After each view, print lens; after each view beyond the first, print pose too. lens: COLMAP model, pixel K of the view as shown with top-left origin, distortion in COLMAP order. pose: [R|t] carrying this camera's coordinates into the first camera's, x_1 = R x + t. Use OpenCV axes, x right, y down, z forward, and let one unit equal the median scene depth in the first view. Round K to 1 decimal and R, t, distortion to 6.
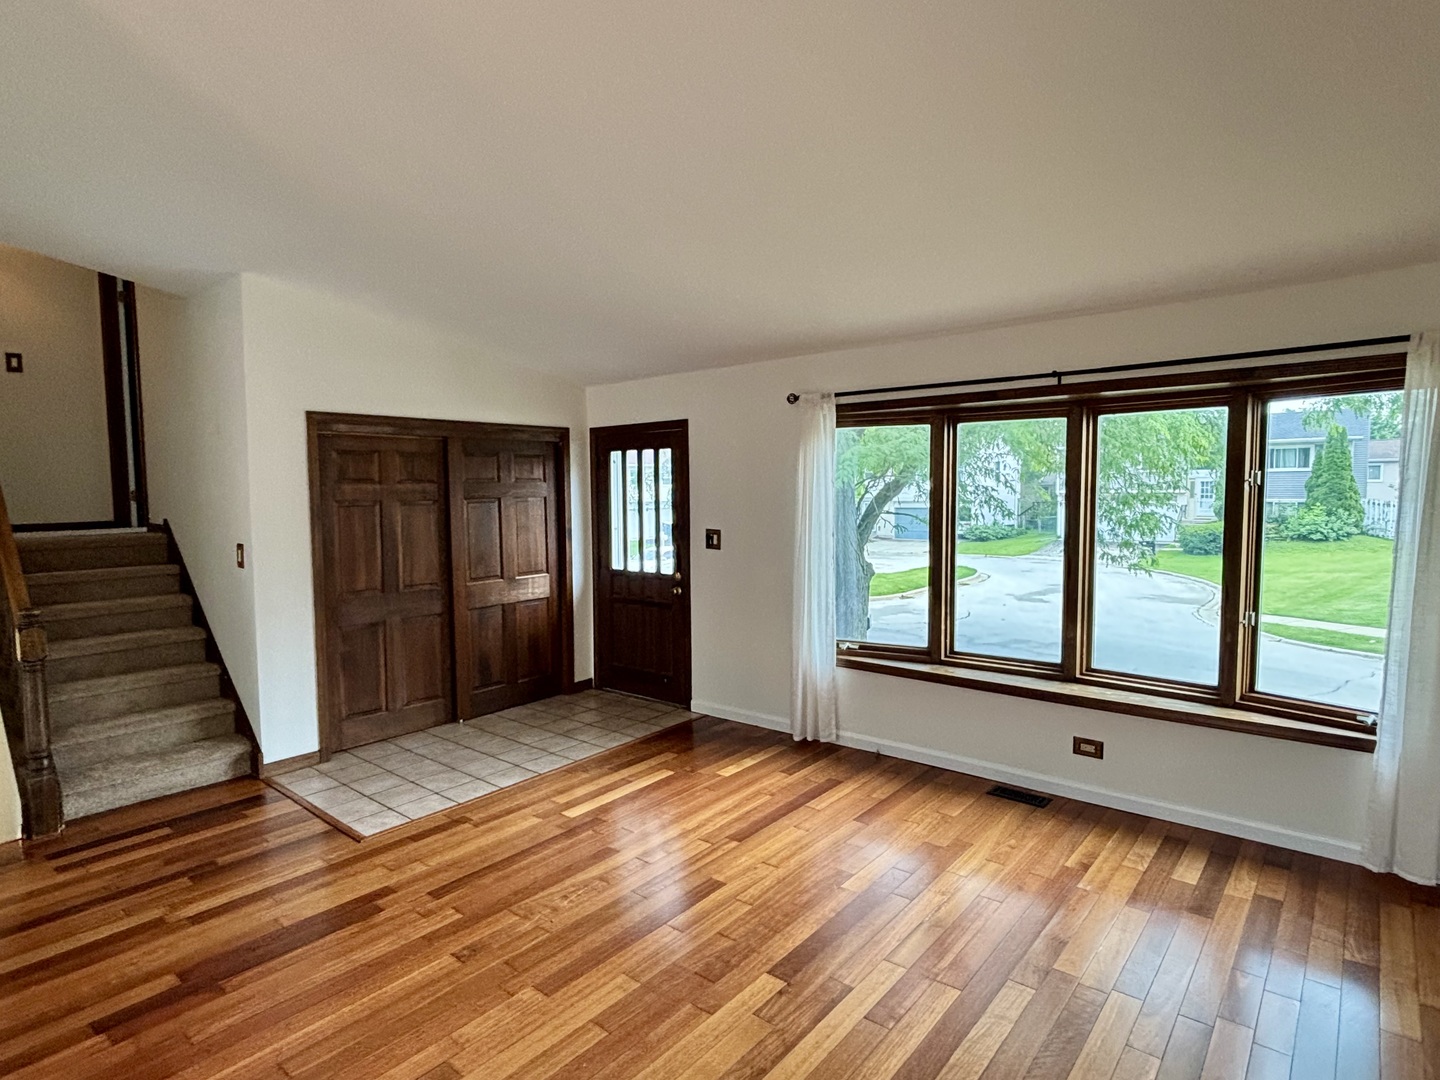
lens RADIAL K [[775.6, 0, 716.1], [0, 775.6, 542.7], [0, 0, 1]] dist [-0.000811, -0.001291]
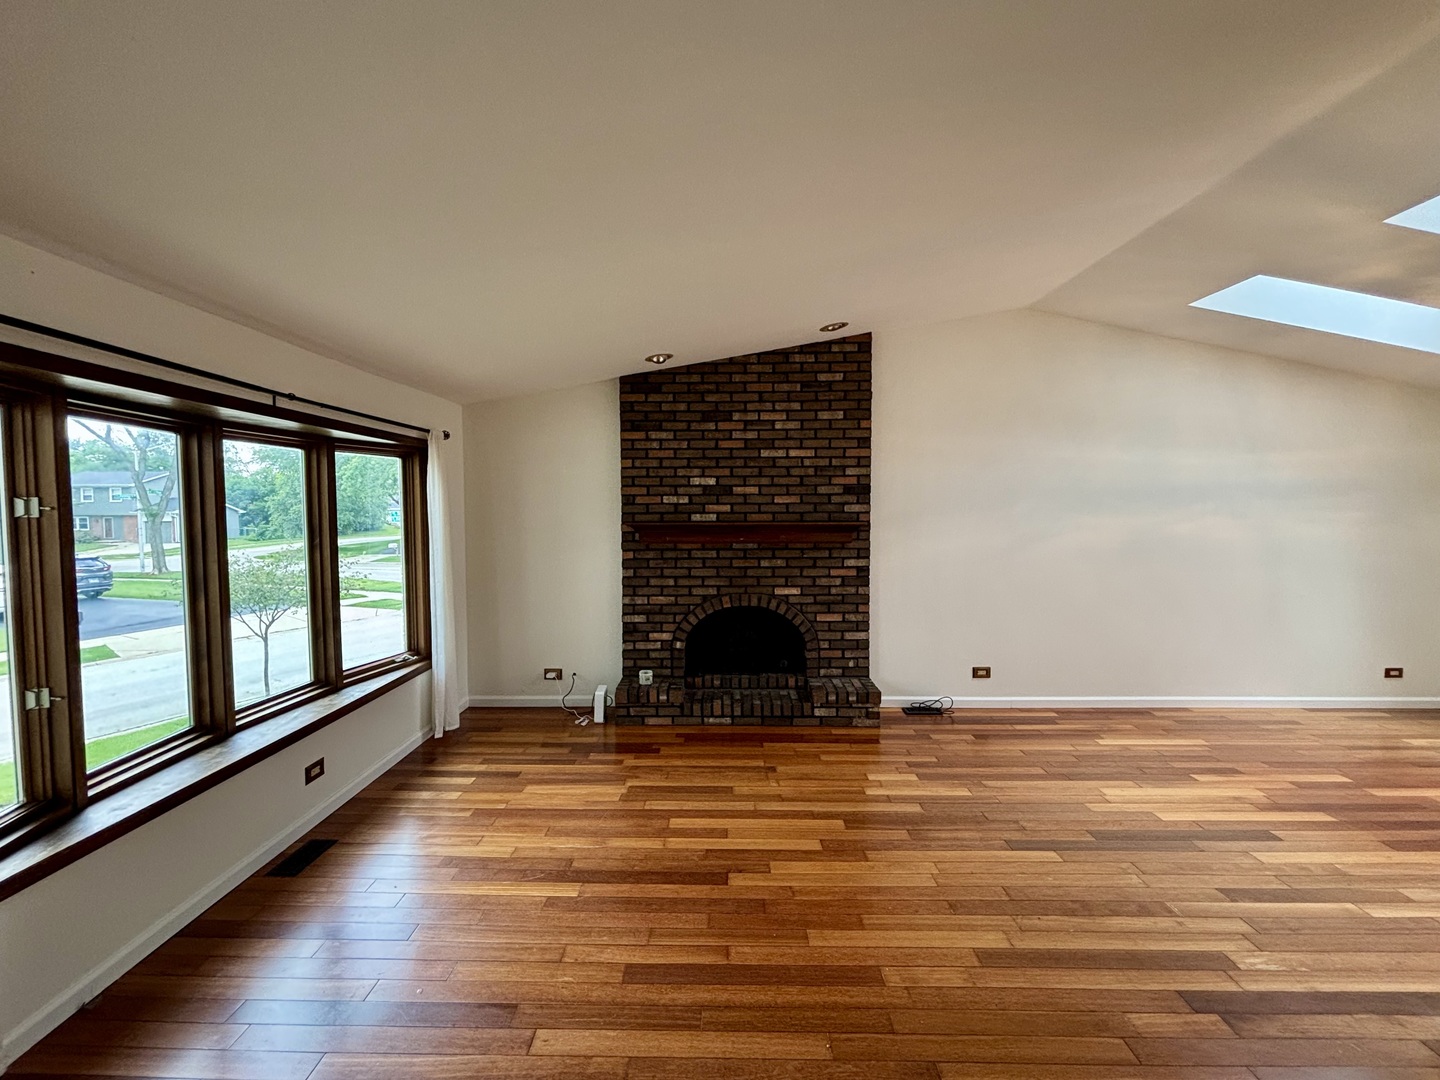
lens RADIAL K [[612.4, 0, 717.1], [0, 612.4, 539.5], [0, 0, 1]] dist [0.000065, -0.000737]
pose [[-0.635210, -0.028012, 0.771831, -0.436345], [0.064104, 0.993982, 0.088831, -0.069893], [-0.769674, 0.105904, -0.629592, 0.999163]]
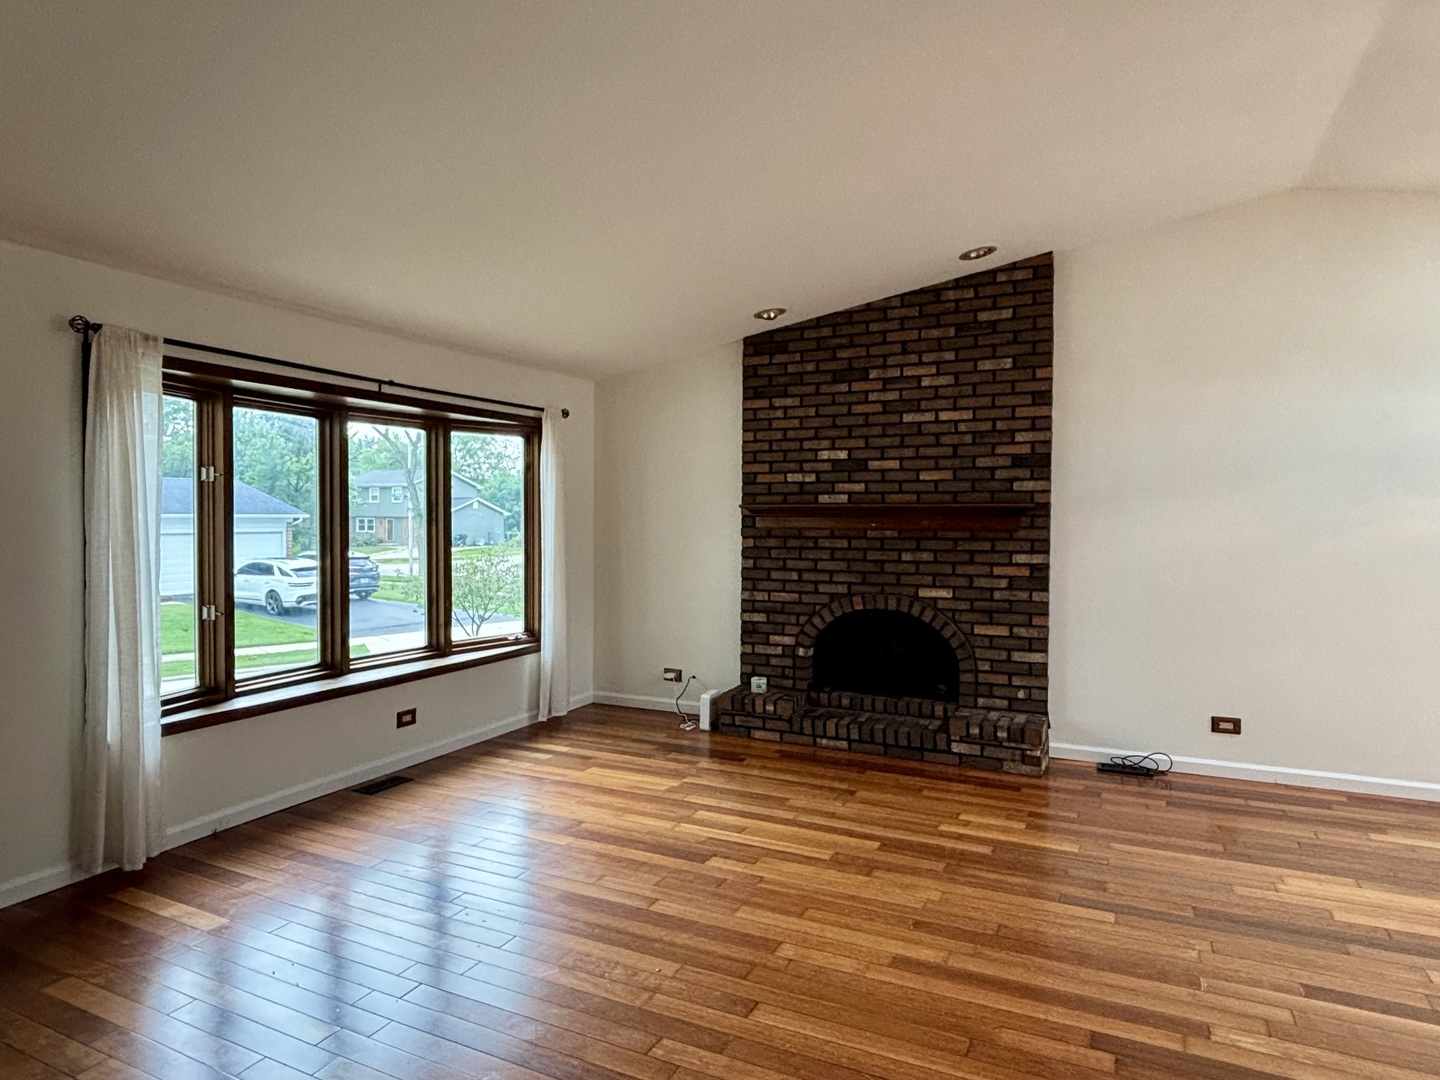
lens RADIAL K [[881.8, 0, 710.9], [0, 881.8, 541.6], [0, 0, 1]] dist [0.023087, -0.022726]
pose [[-0.243479, -0.021476, 0.969668, -0.816146], [0.068674, 0.996864, 0.039322, -0.010709], [-0.967472, 0.076165, -0.241241, 0.808404]]
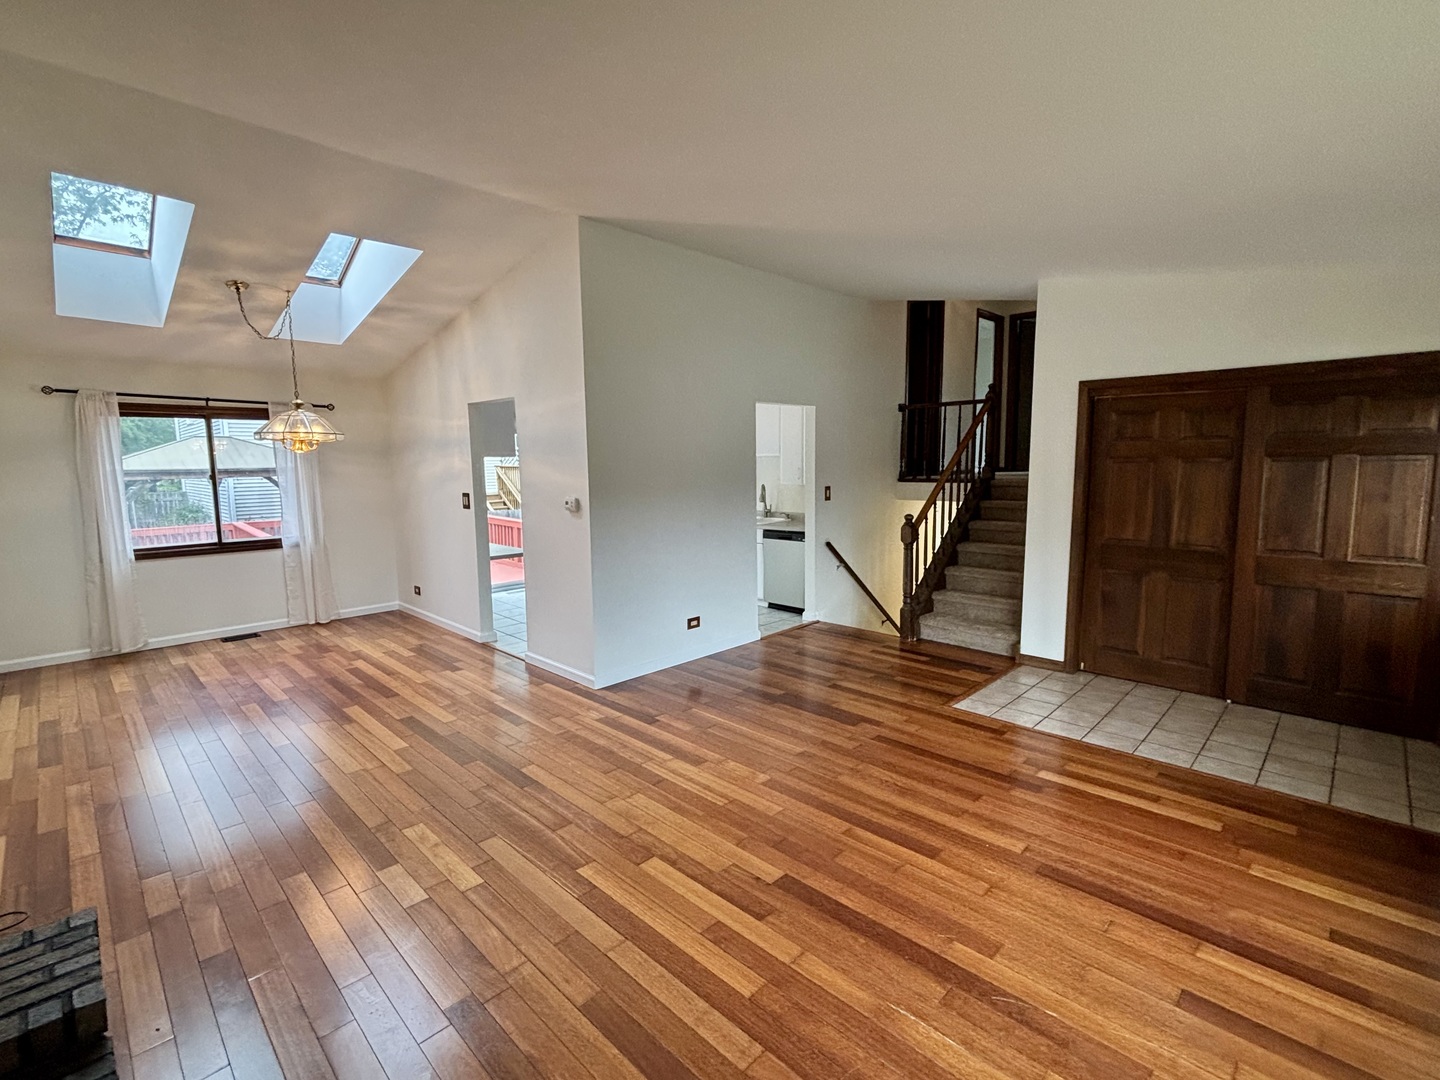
lens RADIAL K [[662.7, 0, 719.6], [0, 662.7, 536.8], [0, 0, 1]] dist [0.014171, 0.000104]
pose [[-0.077555, 0.127881, -0.988753, 0.616506], [-0.056782, 0.989563, 0.132440, -0.040997], [0.995370, 0.066415, -0.069484, 0.586780]]
